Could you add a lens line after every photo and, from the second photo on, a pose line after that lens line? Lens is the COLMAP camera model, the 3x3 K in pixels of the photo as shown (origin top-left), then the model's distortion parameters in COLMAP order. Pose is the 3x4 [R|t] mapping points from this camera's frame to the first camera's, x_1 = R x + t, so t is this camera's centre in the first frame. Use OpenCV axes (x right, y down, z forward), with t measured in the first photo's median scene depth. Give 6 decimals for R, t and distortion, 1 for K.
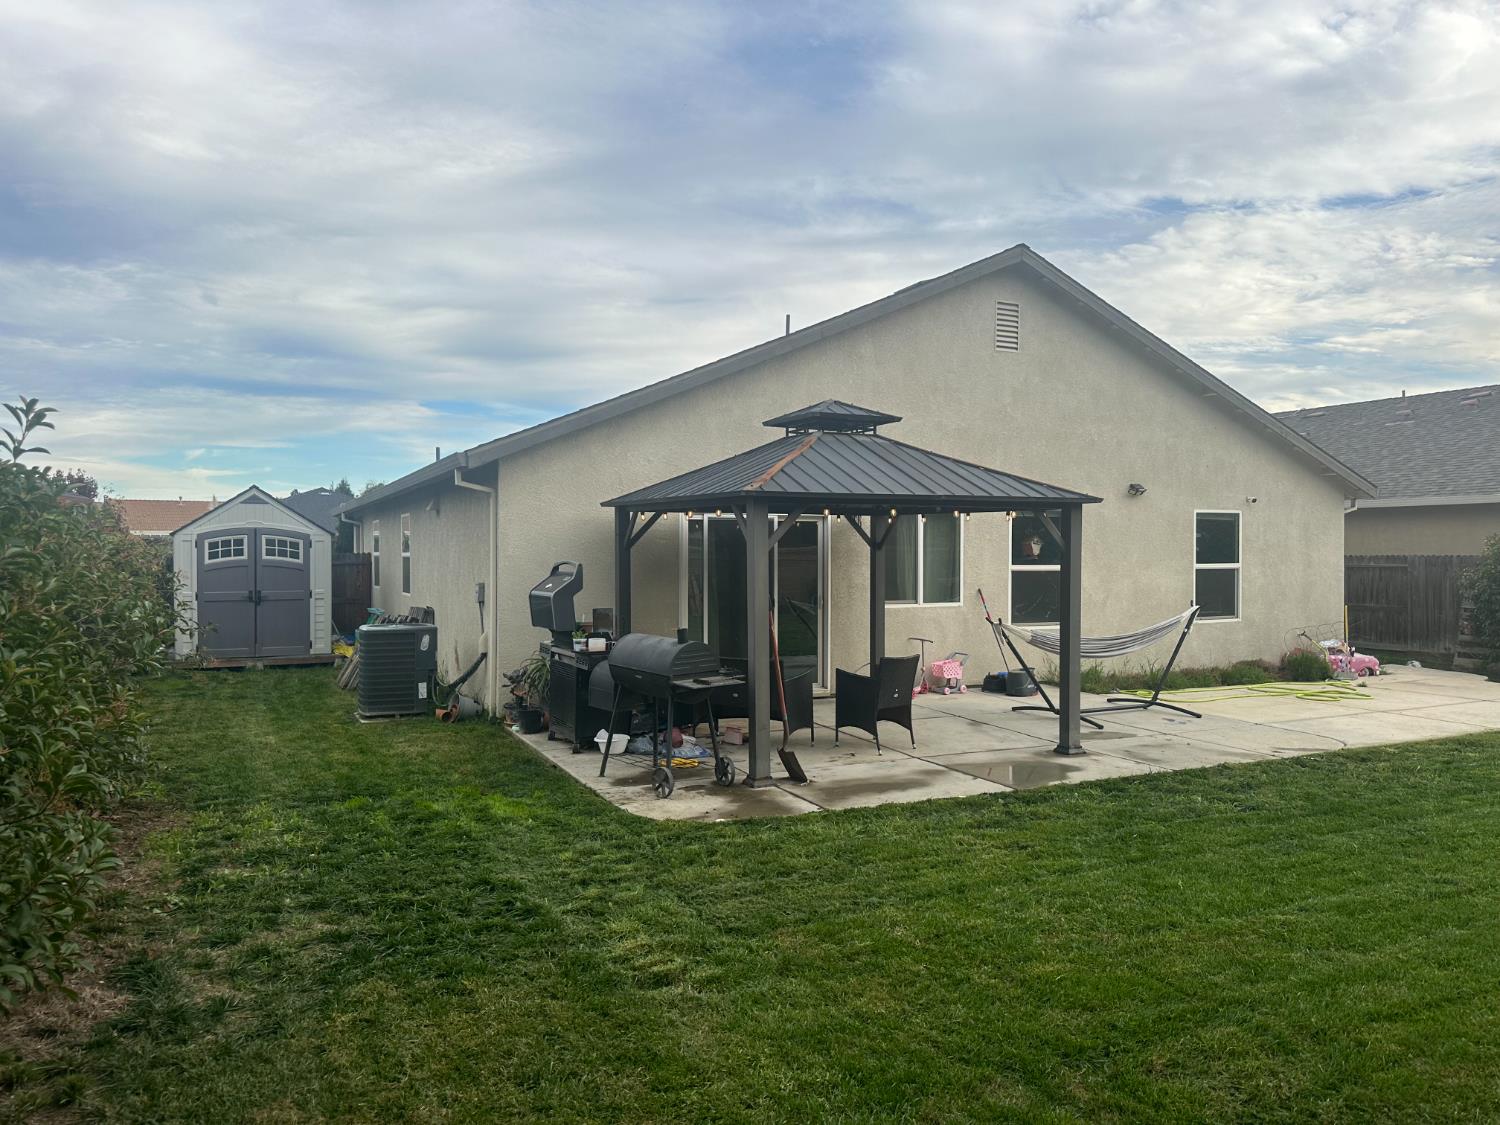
lens RADIAL K [[1054.3, 0, 750.0], [0, 1054.3, 562.5], [0, 0, 1]] dist [0.034129, 0.000609]
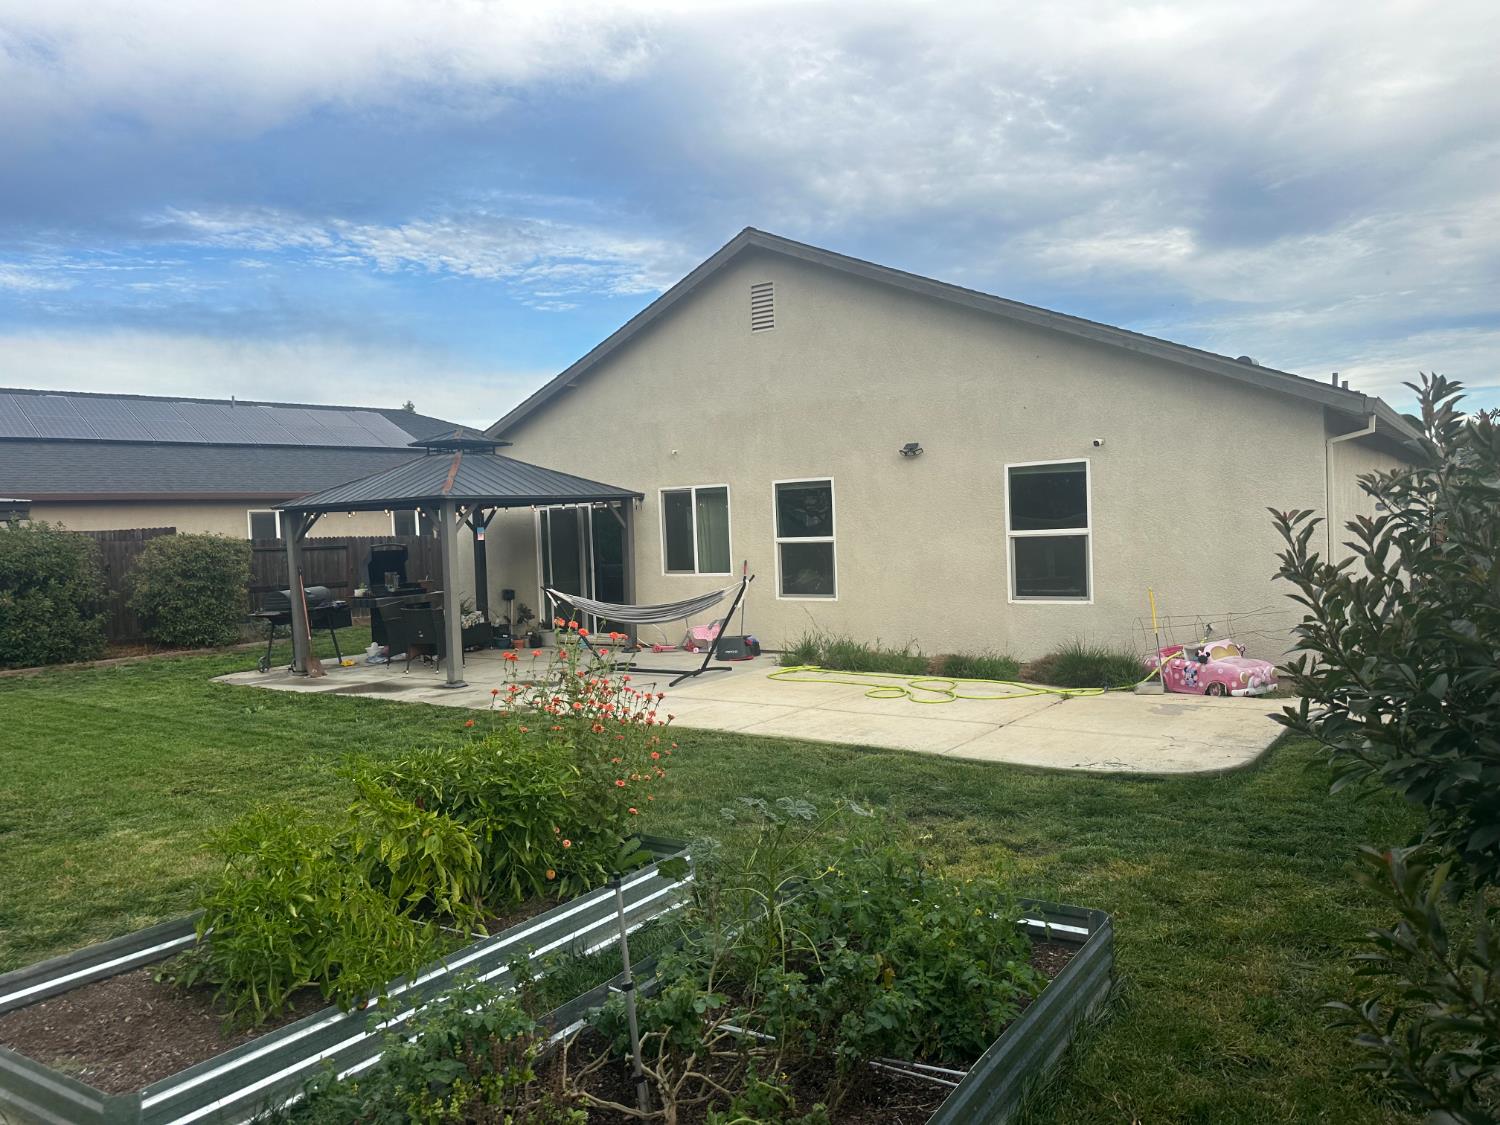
lens RADIAL K [[1045.1, 0, 750.0], [0, 1045.1, 562.5], [0, 0, 1]] dist [0.081888, -0.099115]
pose [[0.492026, 0.010249, -0.870520, 1.129231], [0.026157, 0.999305, 0.026550, -0.000771], [0.870187, -0.035833, 0.491417, 0.472990]]
